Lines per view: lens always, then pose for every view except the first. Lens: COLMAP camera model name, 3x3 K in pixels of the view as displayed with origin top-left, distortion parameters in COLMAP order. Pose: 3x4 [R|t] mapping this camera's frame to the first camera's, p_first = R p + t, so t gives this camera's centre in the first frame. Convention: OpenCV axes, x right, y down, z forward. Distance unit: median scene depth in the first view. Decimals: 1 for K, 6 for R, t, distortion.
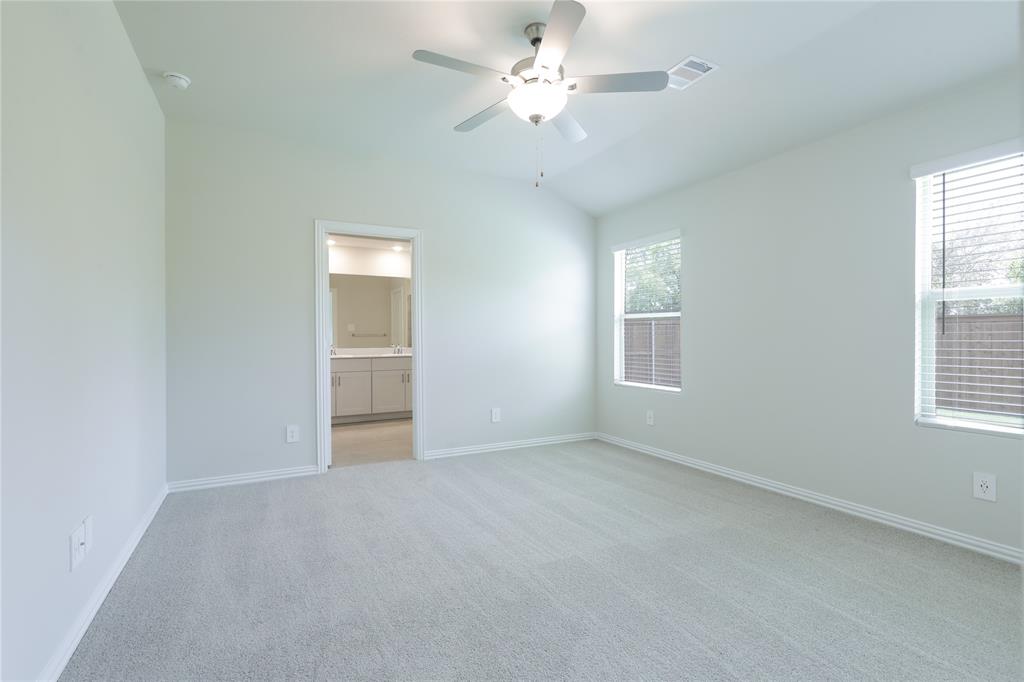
lens RADIAL K [[448.5, 0, 512.7], [0, 448.5, 349.2], [0, 0, 1]] dist [0.000470, -0.000063]
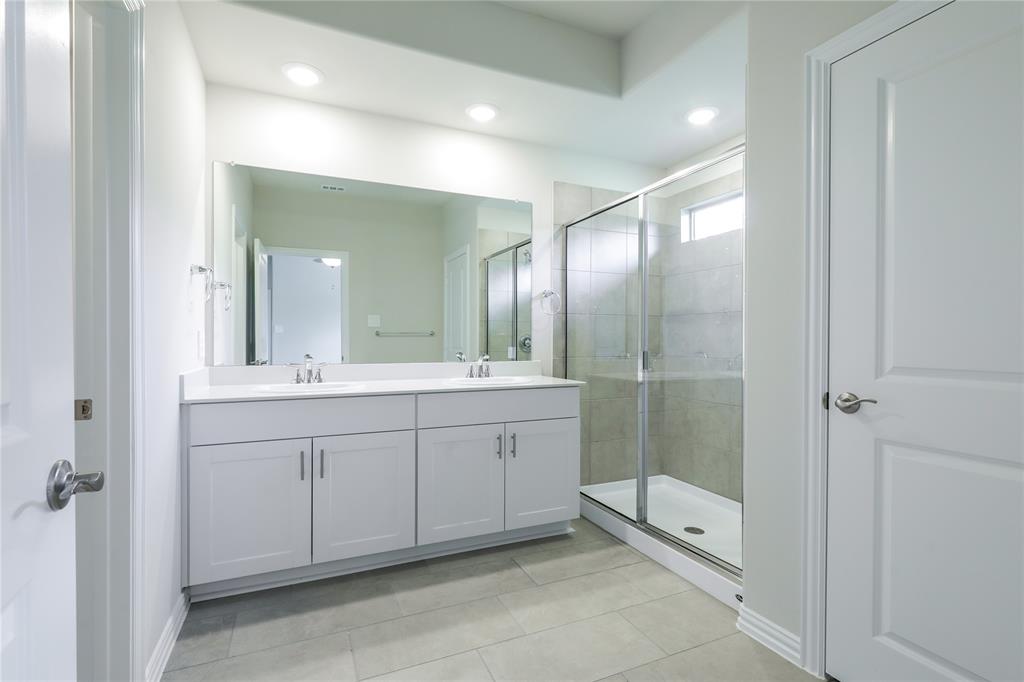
lens RADIAL K [[448.5, 0, 512.7], [0, 448.5, 349.2], [0, 0, 1]] dist [0.000470, -0.000063]
pose [[0.997809, 0.002073, -0.066123, -0.209755], [-0.002662, 0.999958, -0.008817, -0.010747], [0.066102, 0.008974, 0.997773, 0.635721]]
